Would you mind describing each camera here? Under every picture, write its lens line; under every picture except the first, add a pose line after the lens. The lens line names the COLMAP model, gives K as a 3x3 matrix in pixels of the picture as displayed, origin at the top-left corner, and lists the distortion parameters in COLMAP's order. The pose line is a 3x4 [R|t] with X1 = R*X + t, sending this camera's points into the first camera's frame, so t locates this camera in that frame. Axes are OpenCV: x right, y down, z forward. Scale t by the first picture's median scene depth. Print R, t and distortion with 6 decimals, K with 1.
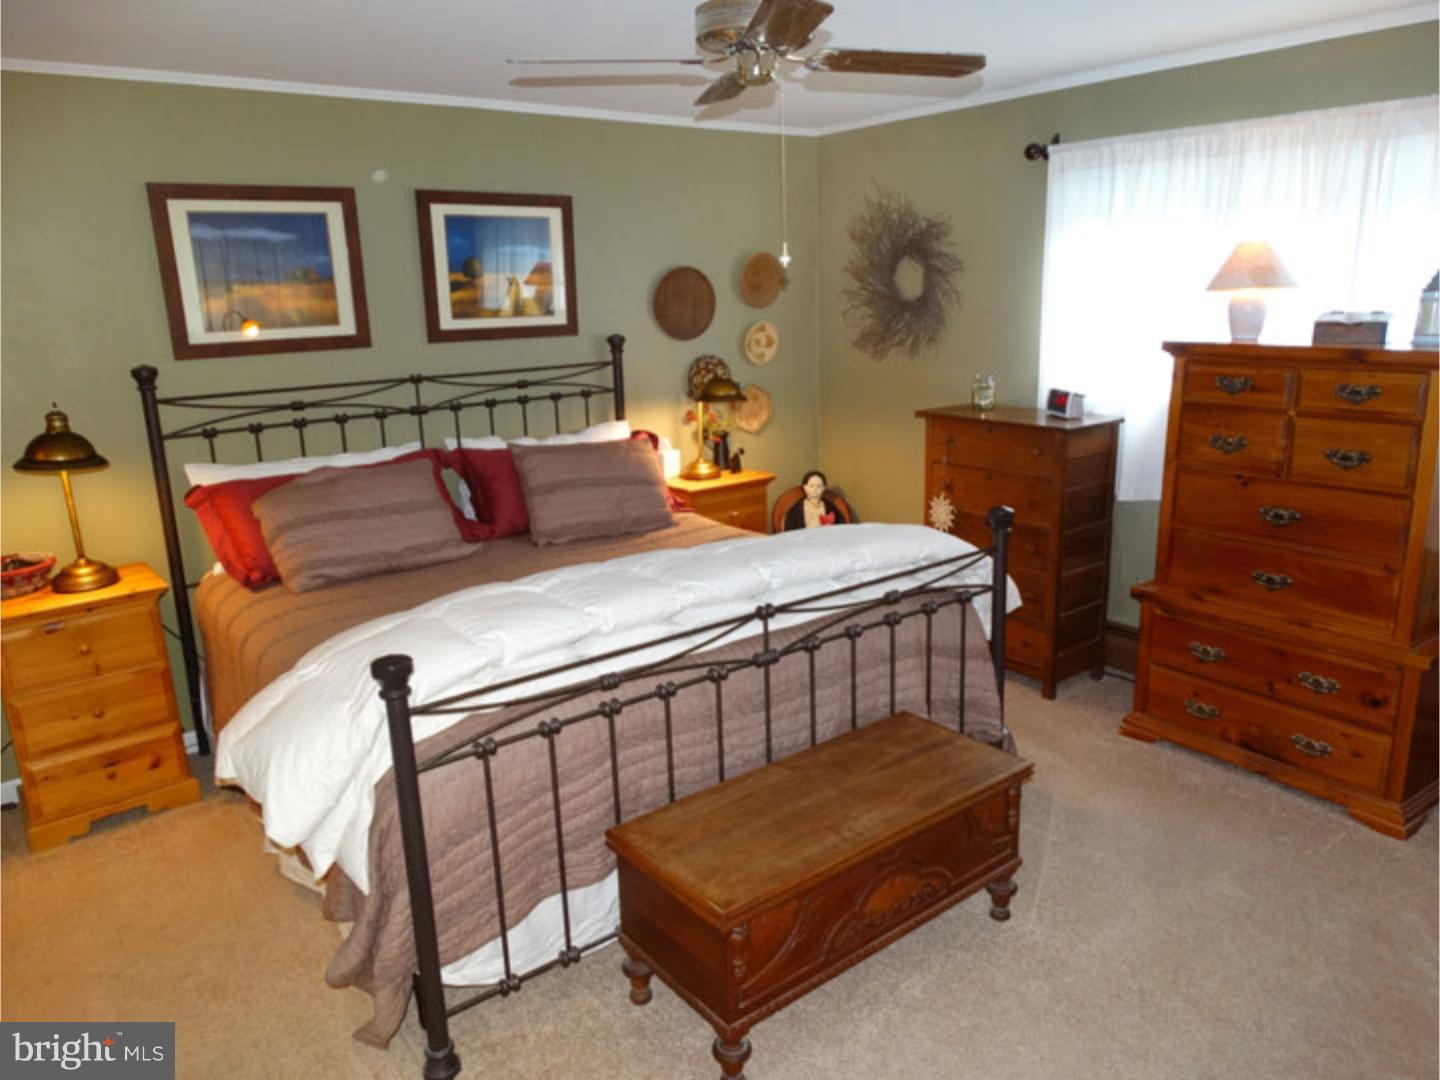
lens RADIAL K [[1039.3, 0, 725.2], [0, 1039.3, 526.7], [0, 0, 1]] dist [0.008349, 0.007791]
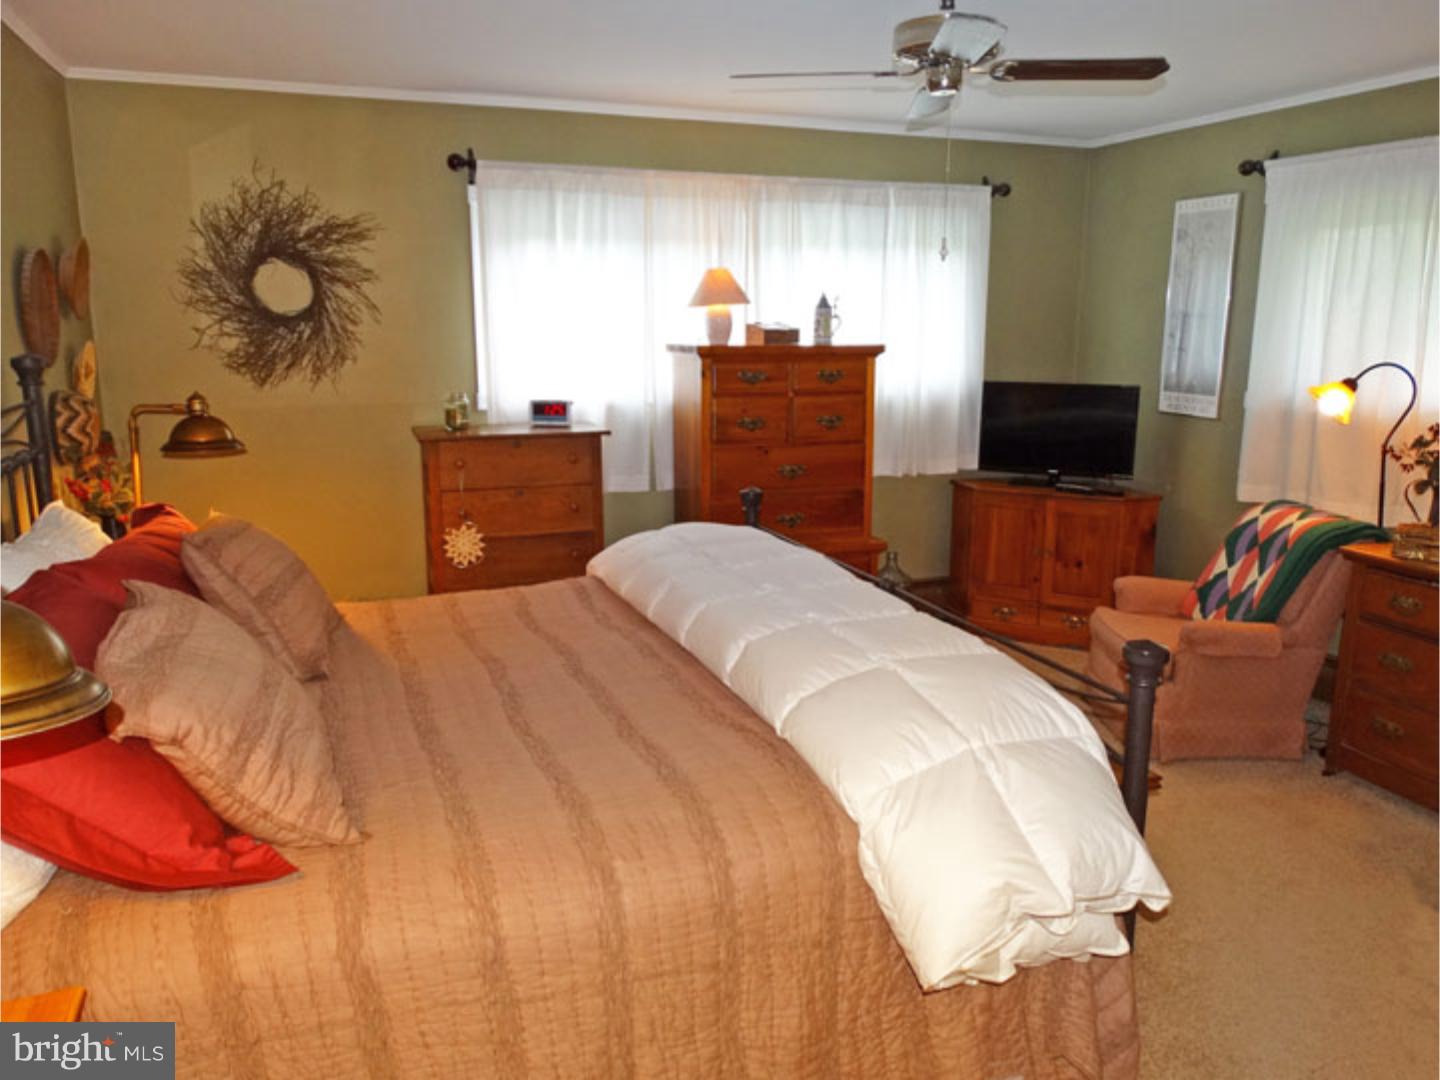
lens RADIAL K [[1039.3, 0, 725.2], [0, 1039.3, 526.7], [0, 0, 1]] dist [0.008349, 0.007791]
pose [[0.290172, -0.161861, 0.943187, -0.648955], [0.216623, 0.971119, 0.100010, -0.078356], [-0.932135, 0.175296, 0.316854, 0.558745]]
